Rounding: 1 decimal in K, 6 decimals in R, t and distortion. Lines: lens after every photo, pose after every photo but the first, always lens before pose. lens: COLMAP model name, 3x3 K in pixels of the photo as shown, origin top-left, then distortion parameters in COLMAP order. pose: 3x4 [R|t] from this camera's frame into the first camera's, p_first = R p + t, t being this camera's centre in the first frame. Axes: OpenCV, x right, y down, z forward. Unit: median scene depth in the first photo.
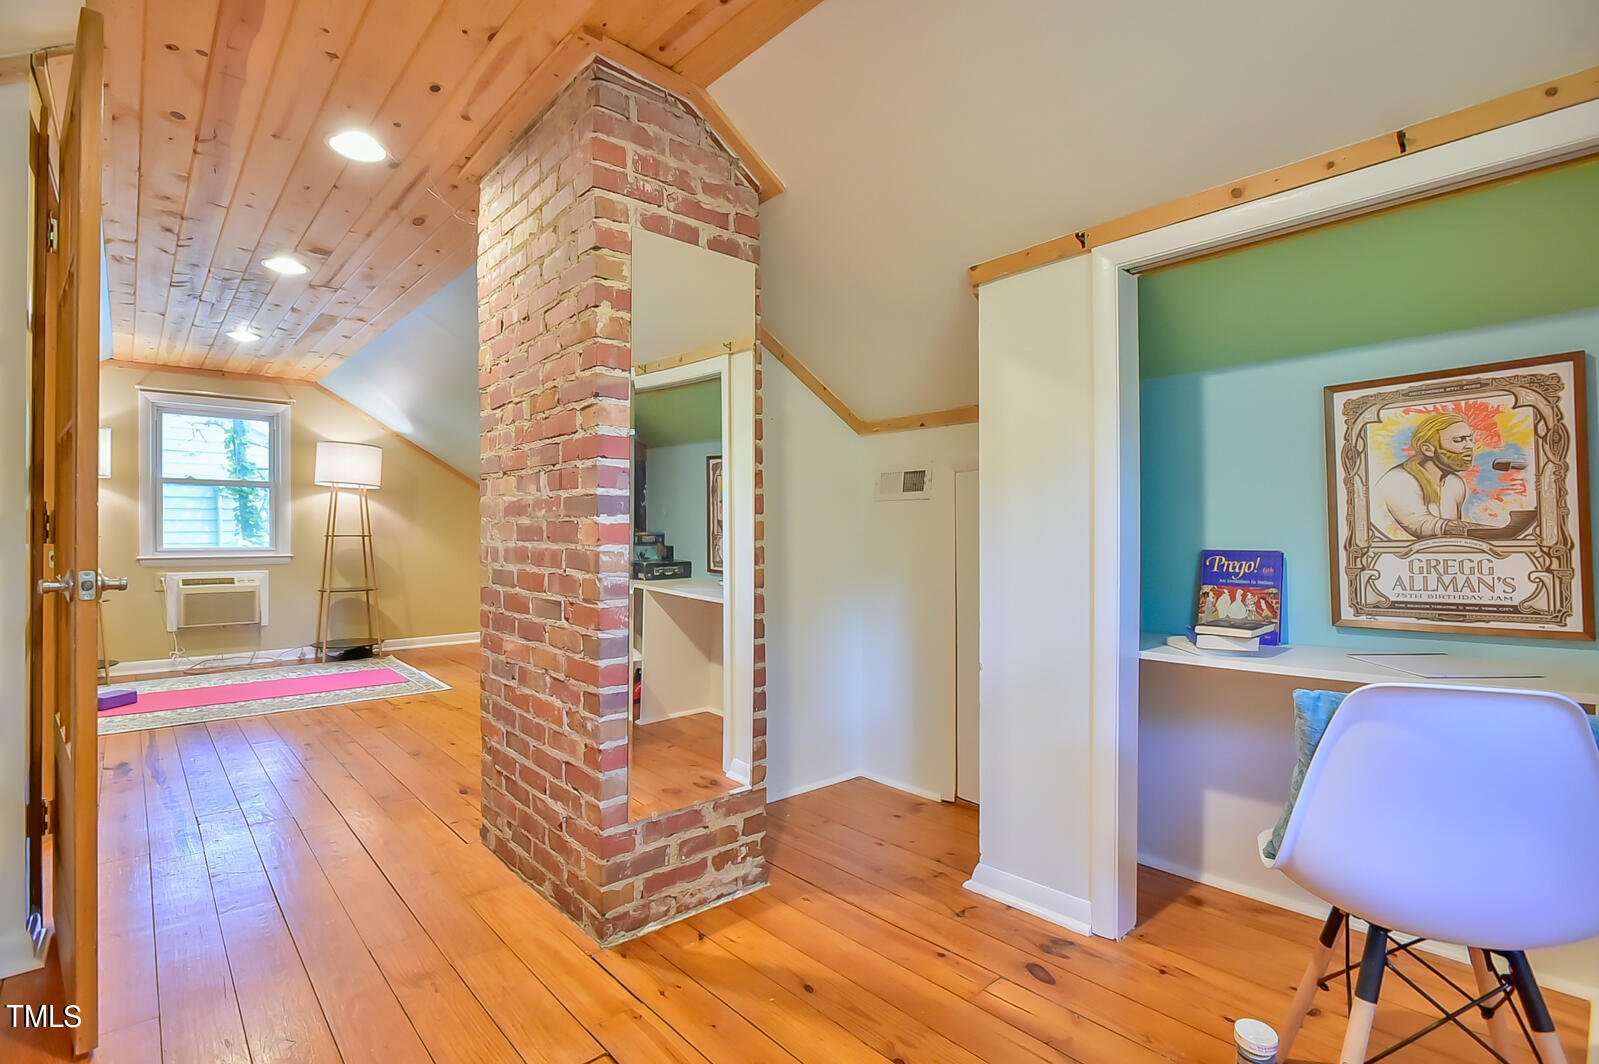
lens RADIAL K [[762.5, 0, 802.3], [0, 762.5, 532.6], [0, 0, 1]] dist [-0.010163, 0.000399]
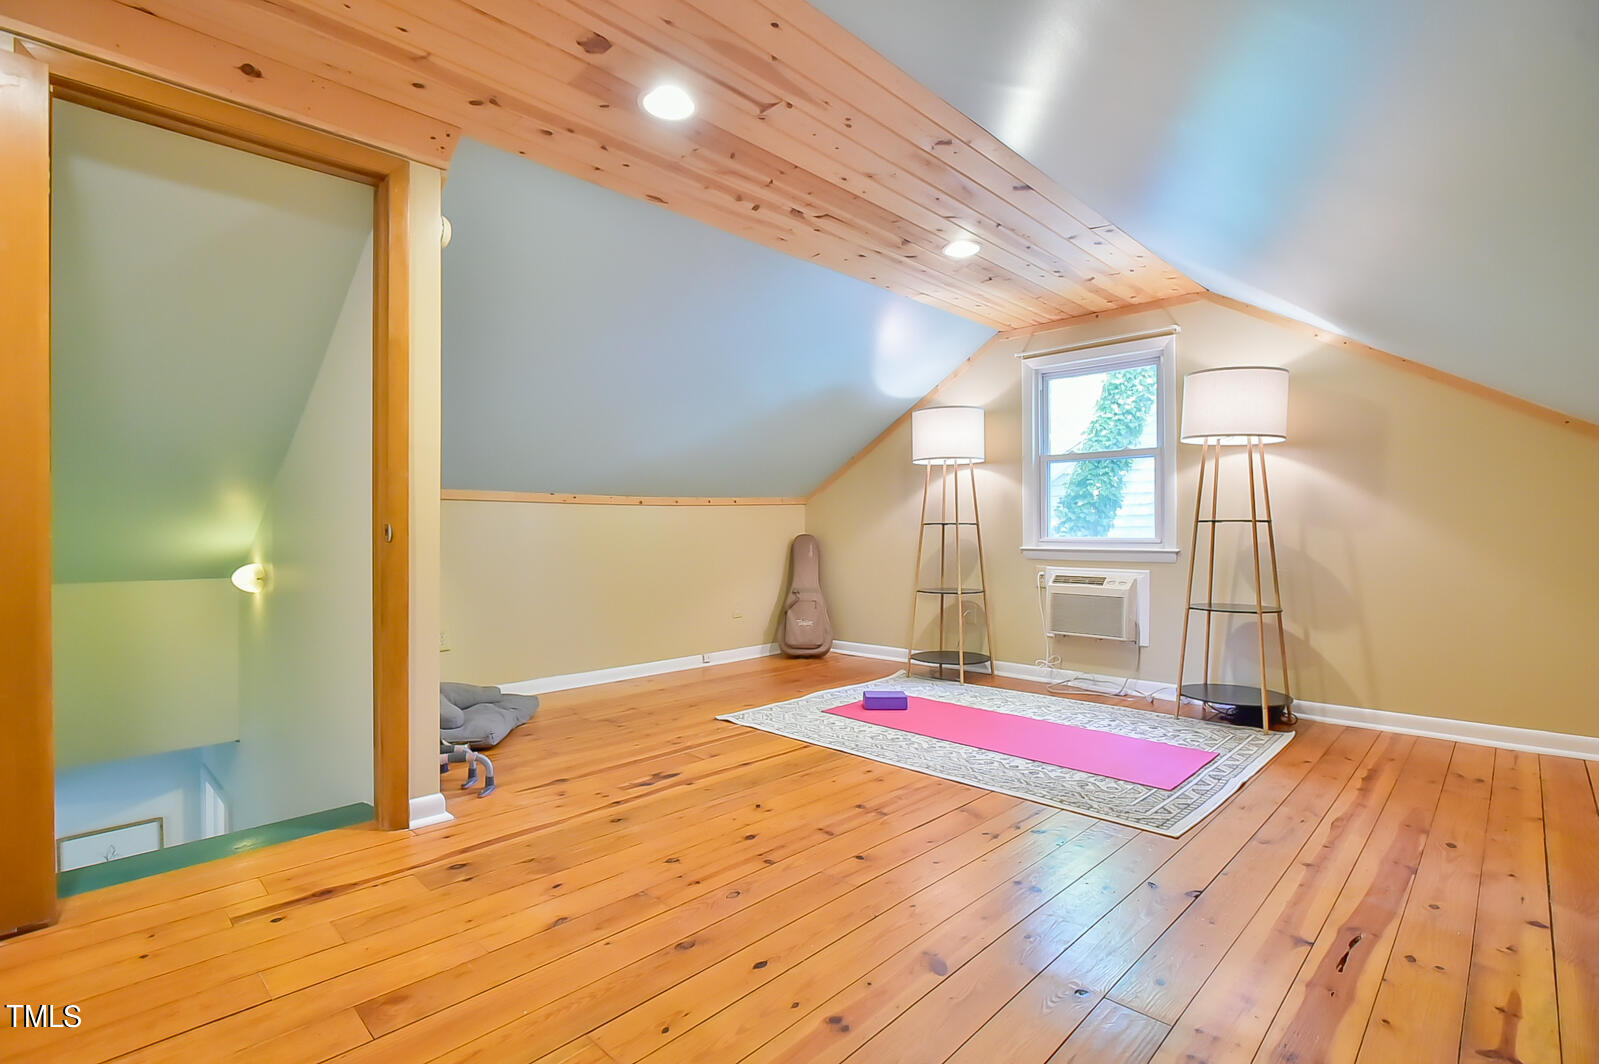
lens RADIAL K [[762.5, 0, 803.2], [0, 762.5, 529.2], [0, 0, 1]] dist [-0.010163, 0.000399]
pose [[0.088140, -0.002830, -0.996104, -0.009979], [0.009014, 0.999957, -0.002044, 0.009641], [0.996067, -0.008799, 0.088161, 0.611864]]
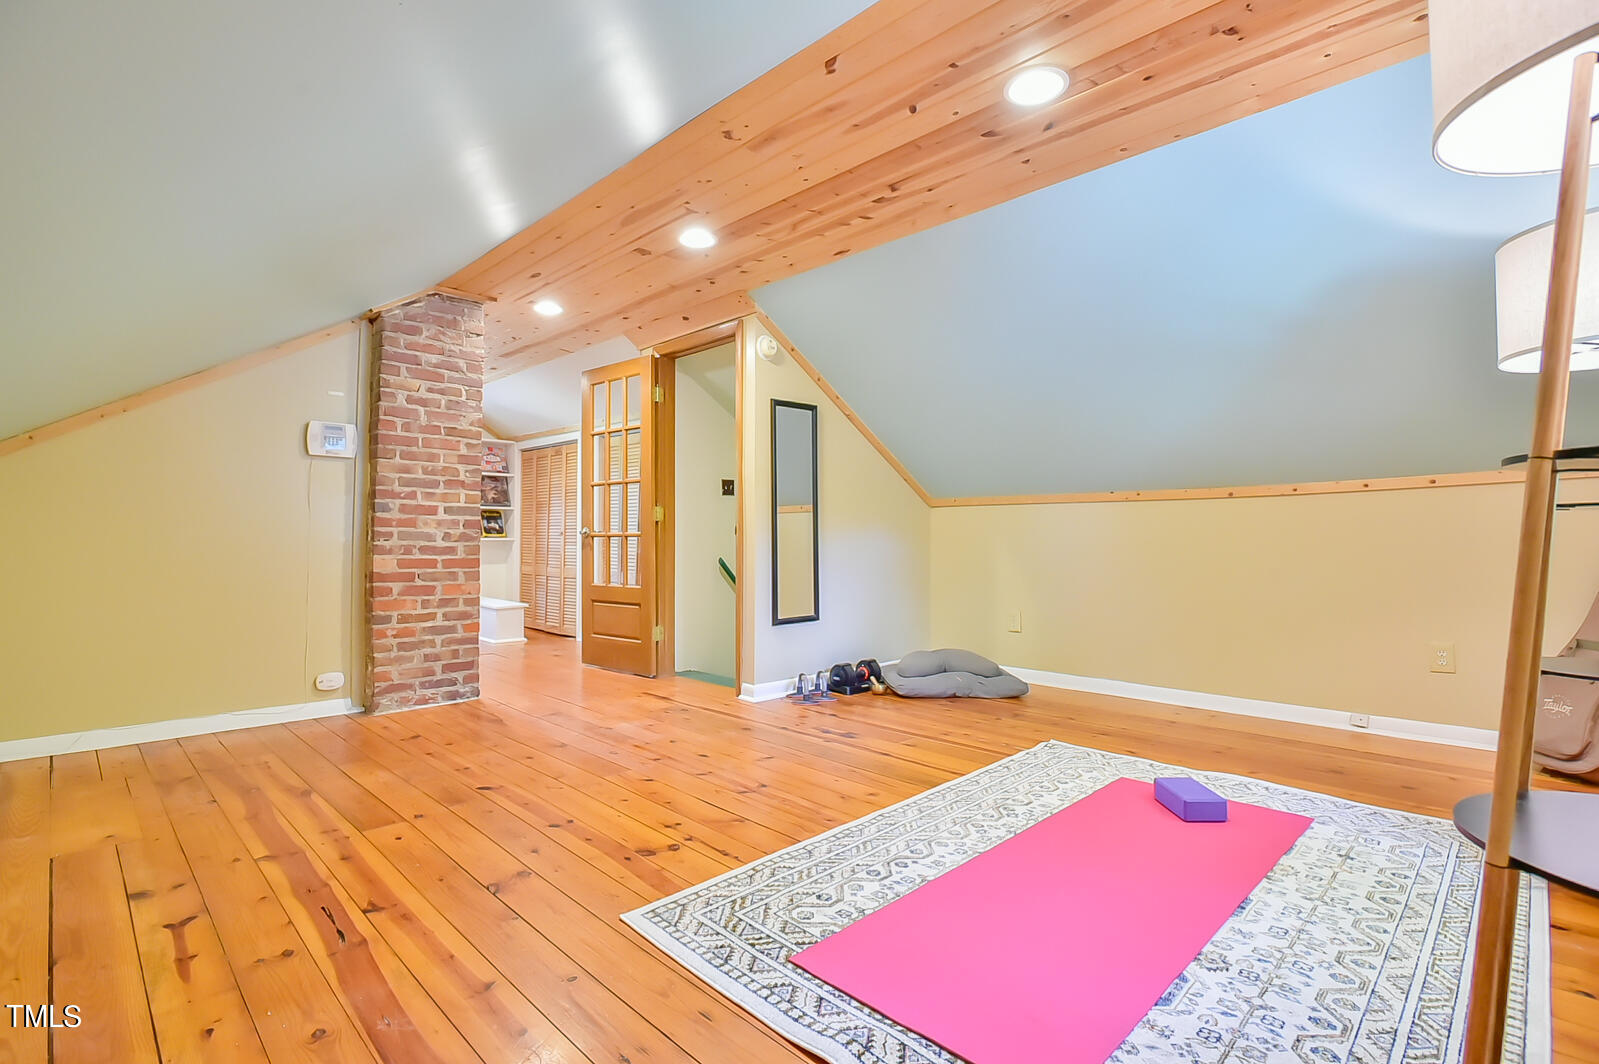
lens RADIAL K [[762.5, 0, 799.3], [0, 762.5, 528.4], [0, 0, 1]] dist [-0.010163, 0.000399]
pose [[-0.998250, -0.005245, -0.058909, -0.674386], [-0.004155, 0.999818, -0.018615, 0.026882], [0.058996, -0.018337, -0.998090, 1.442792]]
